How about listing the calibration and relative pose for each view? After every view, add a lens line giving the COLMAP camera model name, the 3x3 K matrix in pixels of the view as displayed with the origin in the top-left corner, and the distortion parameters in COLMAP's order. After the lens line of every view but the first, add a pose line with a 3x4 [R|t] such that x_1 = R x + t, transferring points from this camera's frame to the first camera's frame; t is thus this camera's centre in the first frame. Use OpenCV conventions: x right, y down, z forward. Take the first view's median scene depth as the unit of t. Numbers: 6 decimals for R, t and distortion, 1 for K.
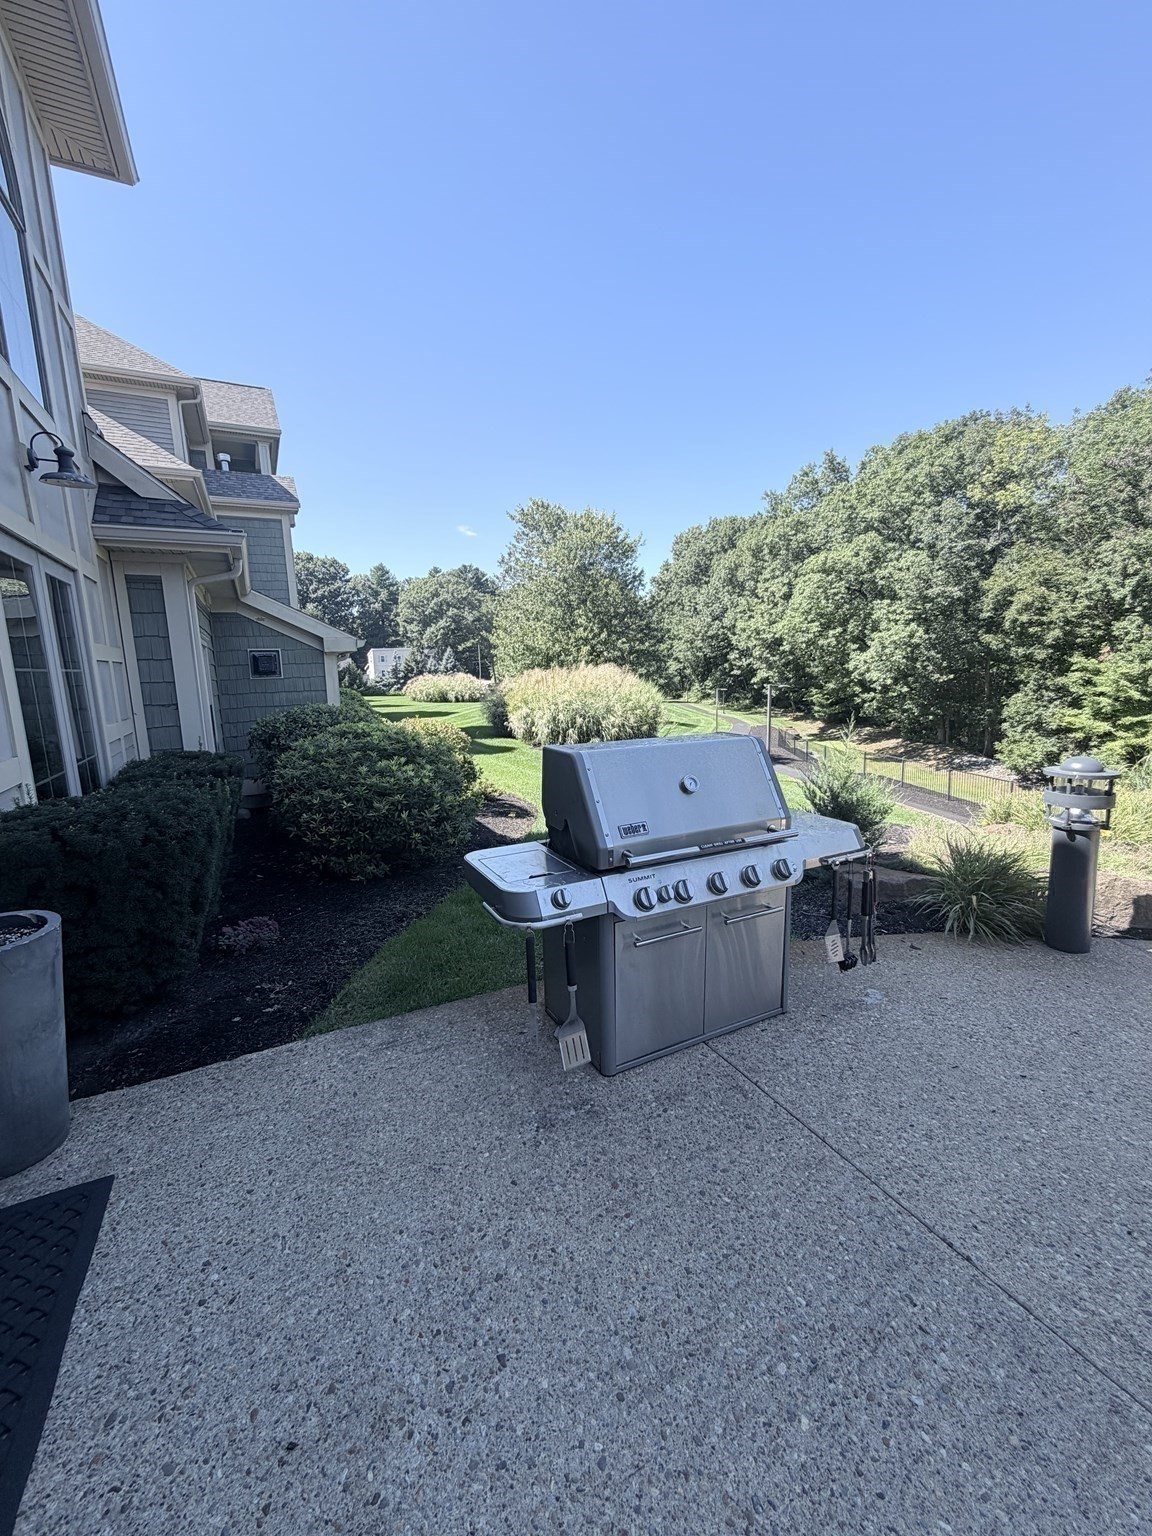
lens RADIAL K [[614.9, 0, 573.6], [0, 614.9, 771.3], [0, 0, 1]] dist [0.000579, 0.000051]
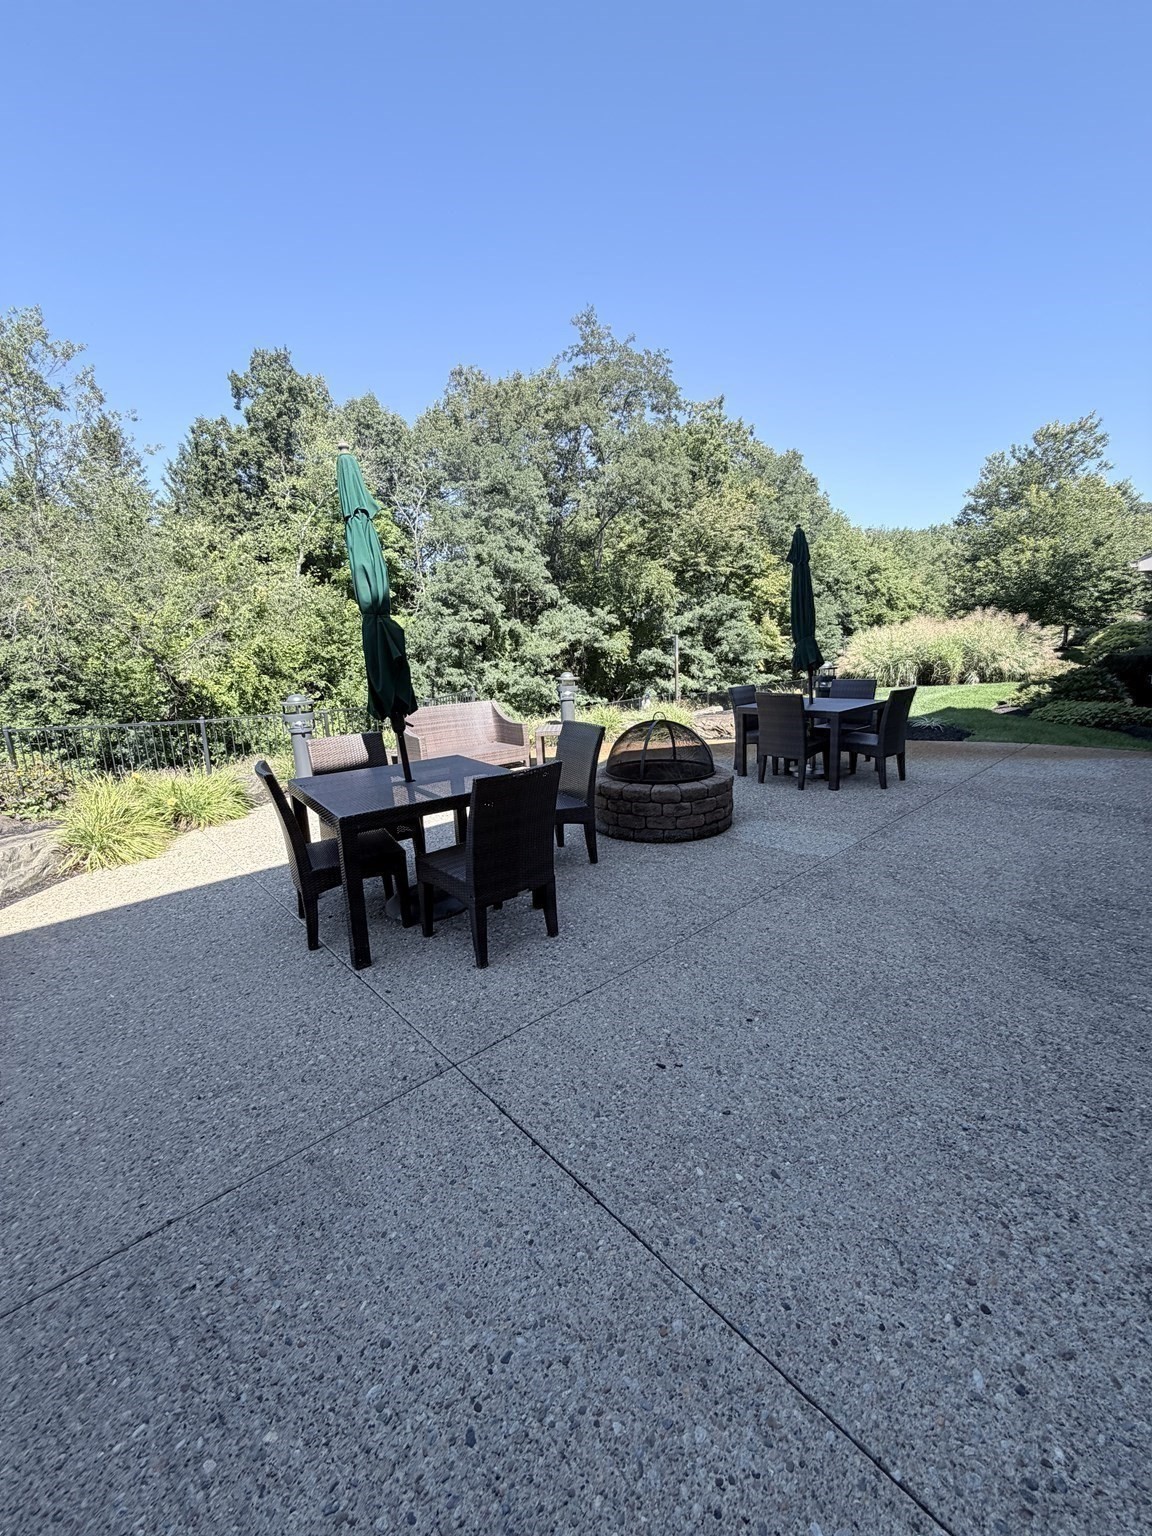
lens RADIAL K [[614.9, 0, 575.1], [0, 614.9, 766.1], [0, 0, 1]] dist [0.000579, 0.000051]
pose [[-0.268851, -0.170152, 0.948033, -0.421513], [0.196919, 0.953772, 0.227026, -0.007937], [-0.942837, 0.247722, -0.222916, 0.506144]]
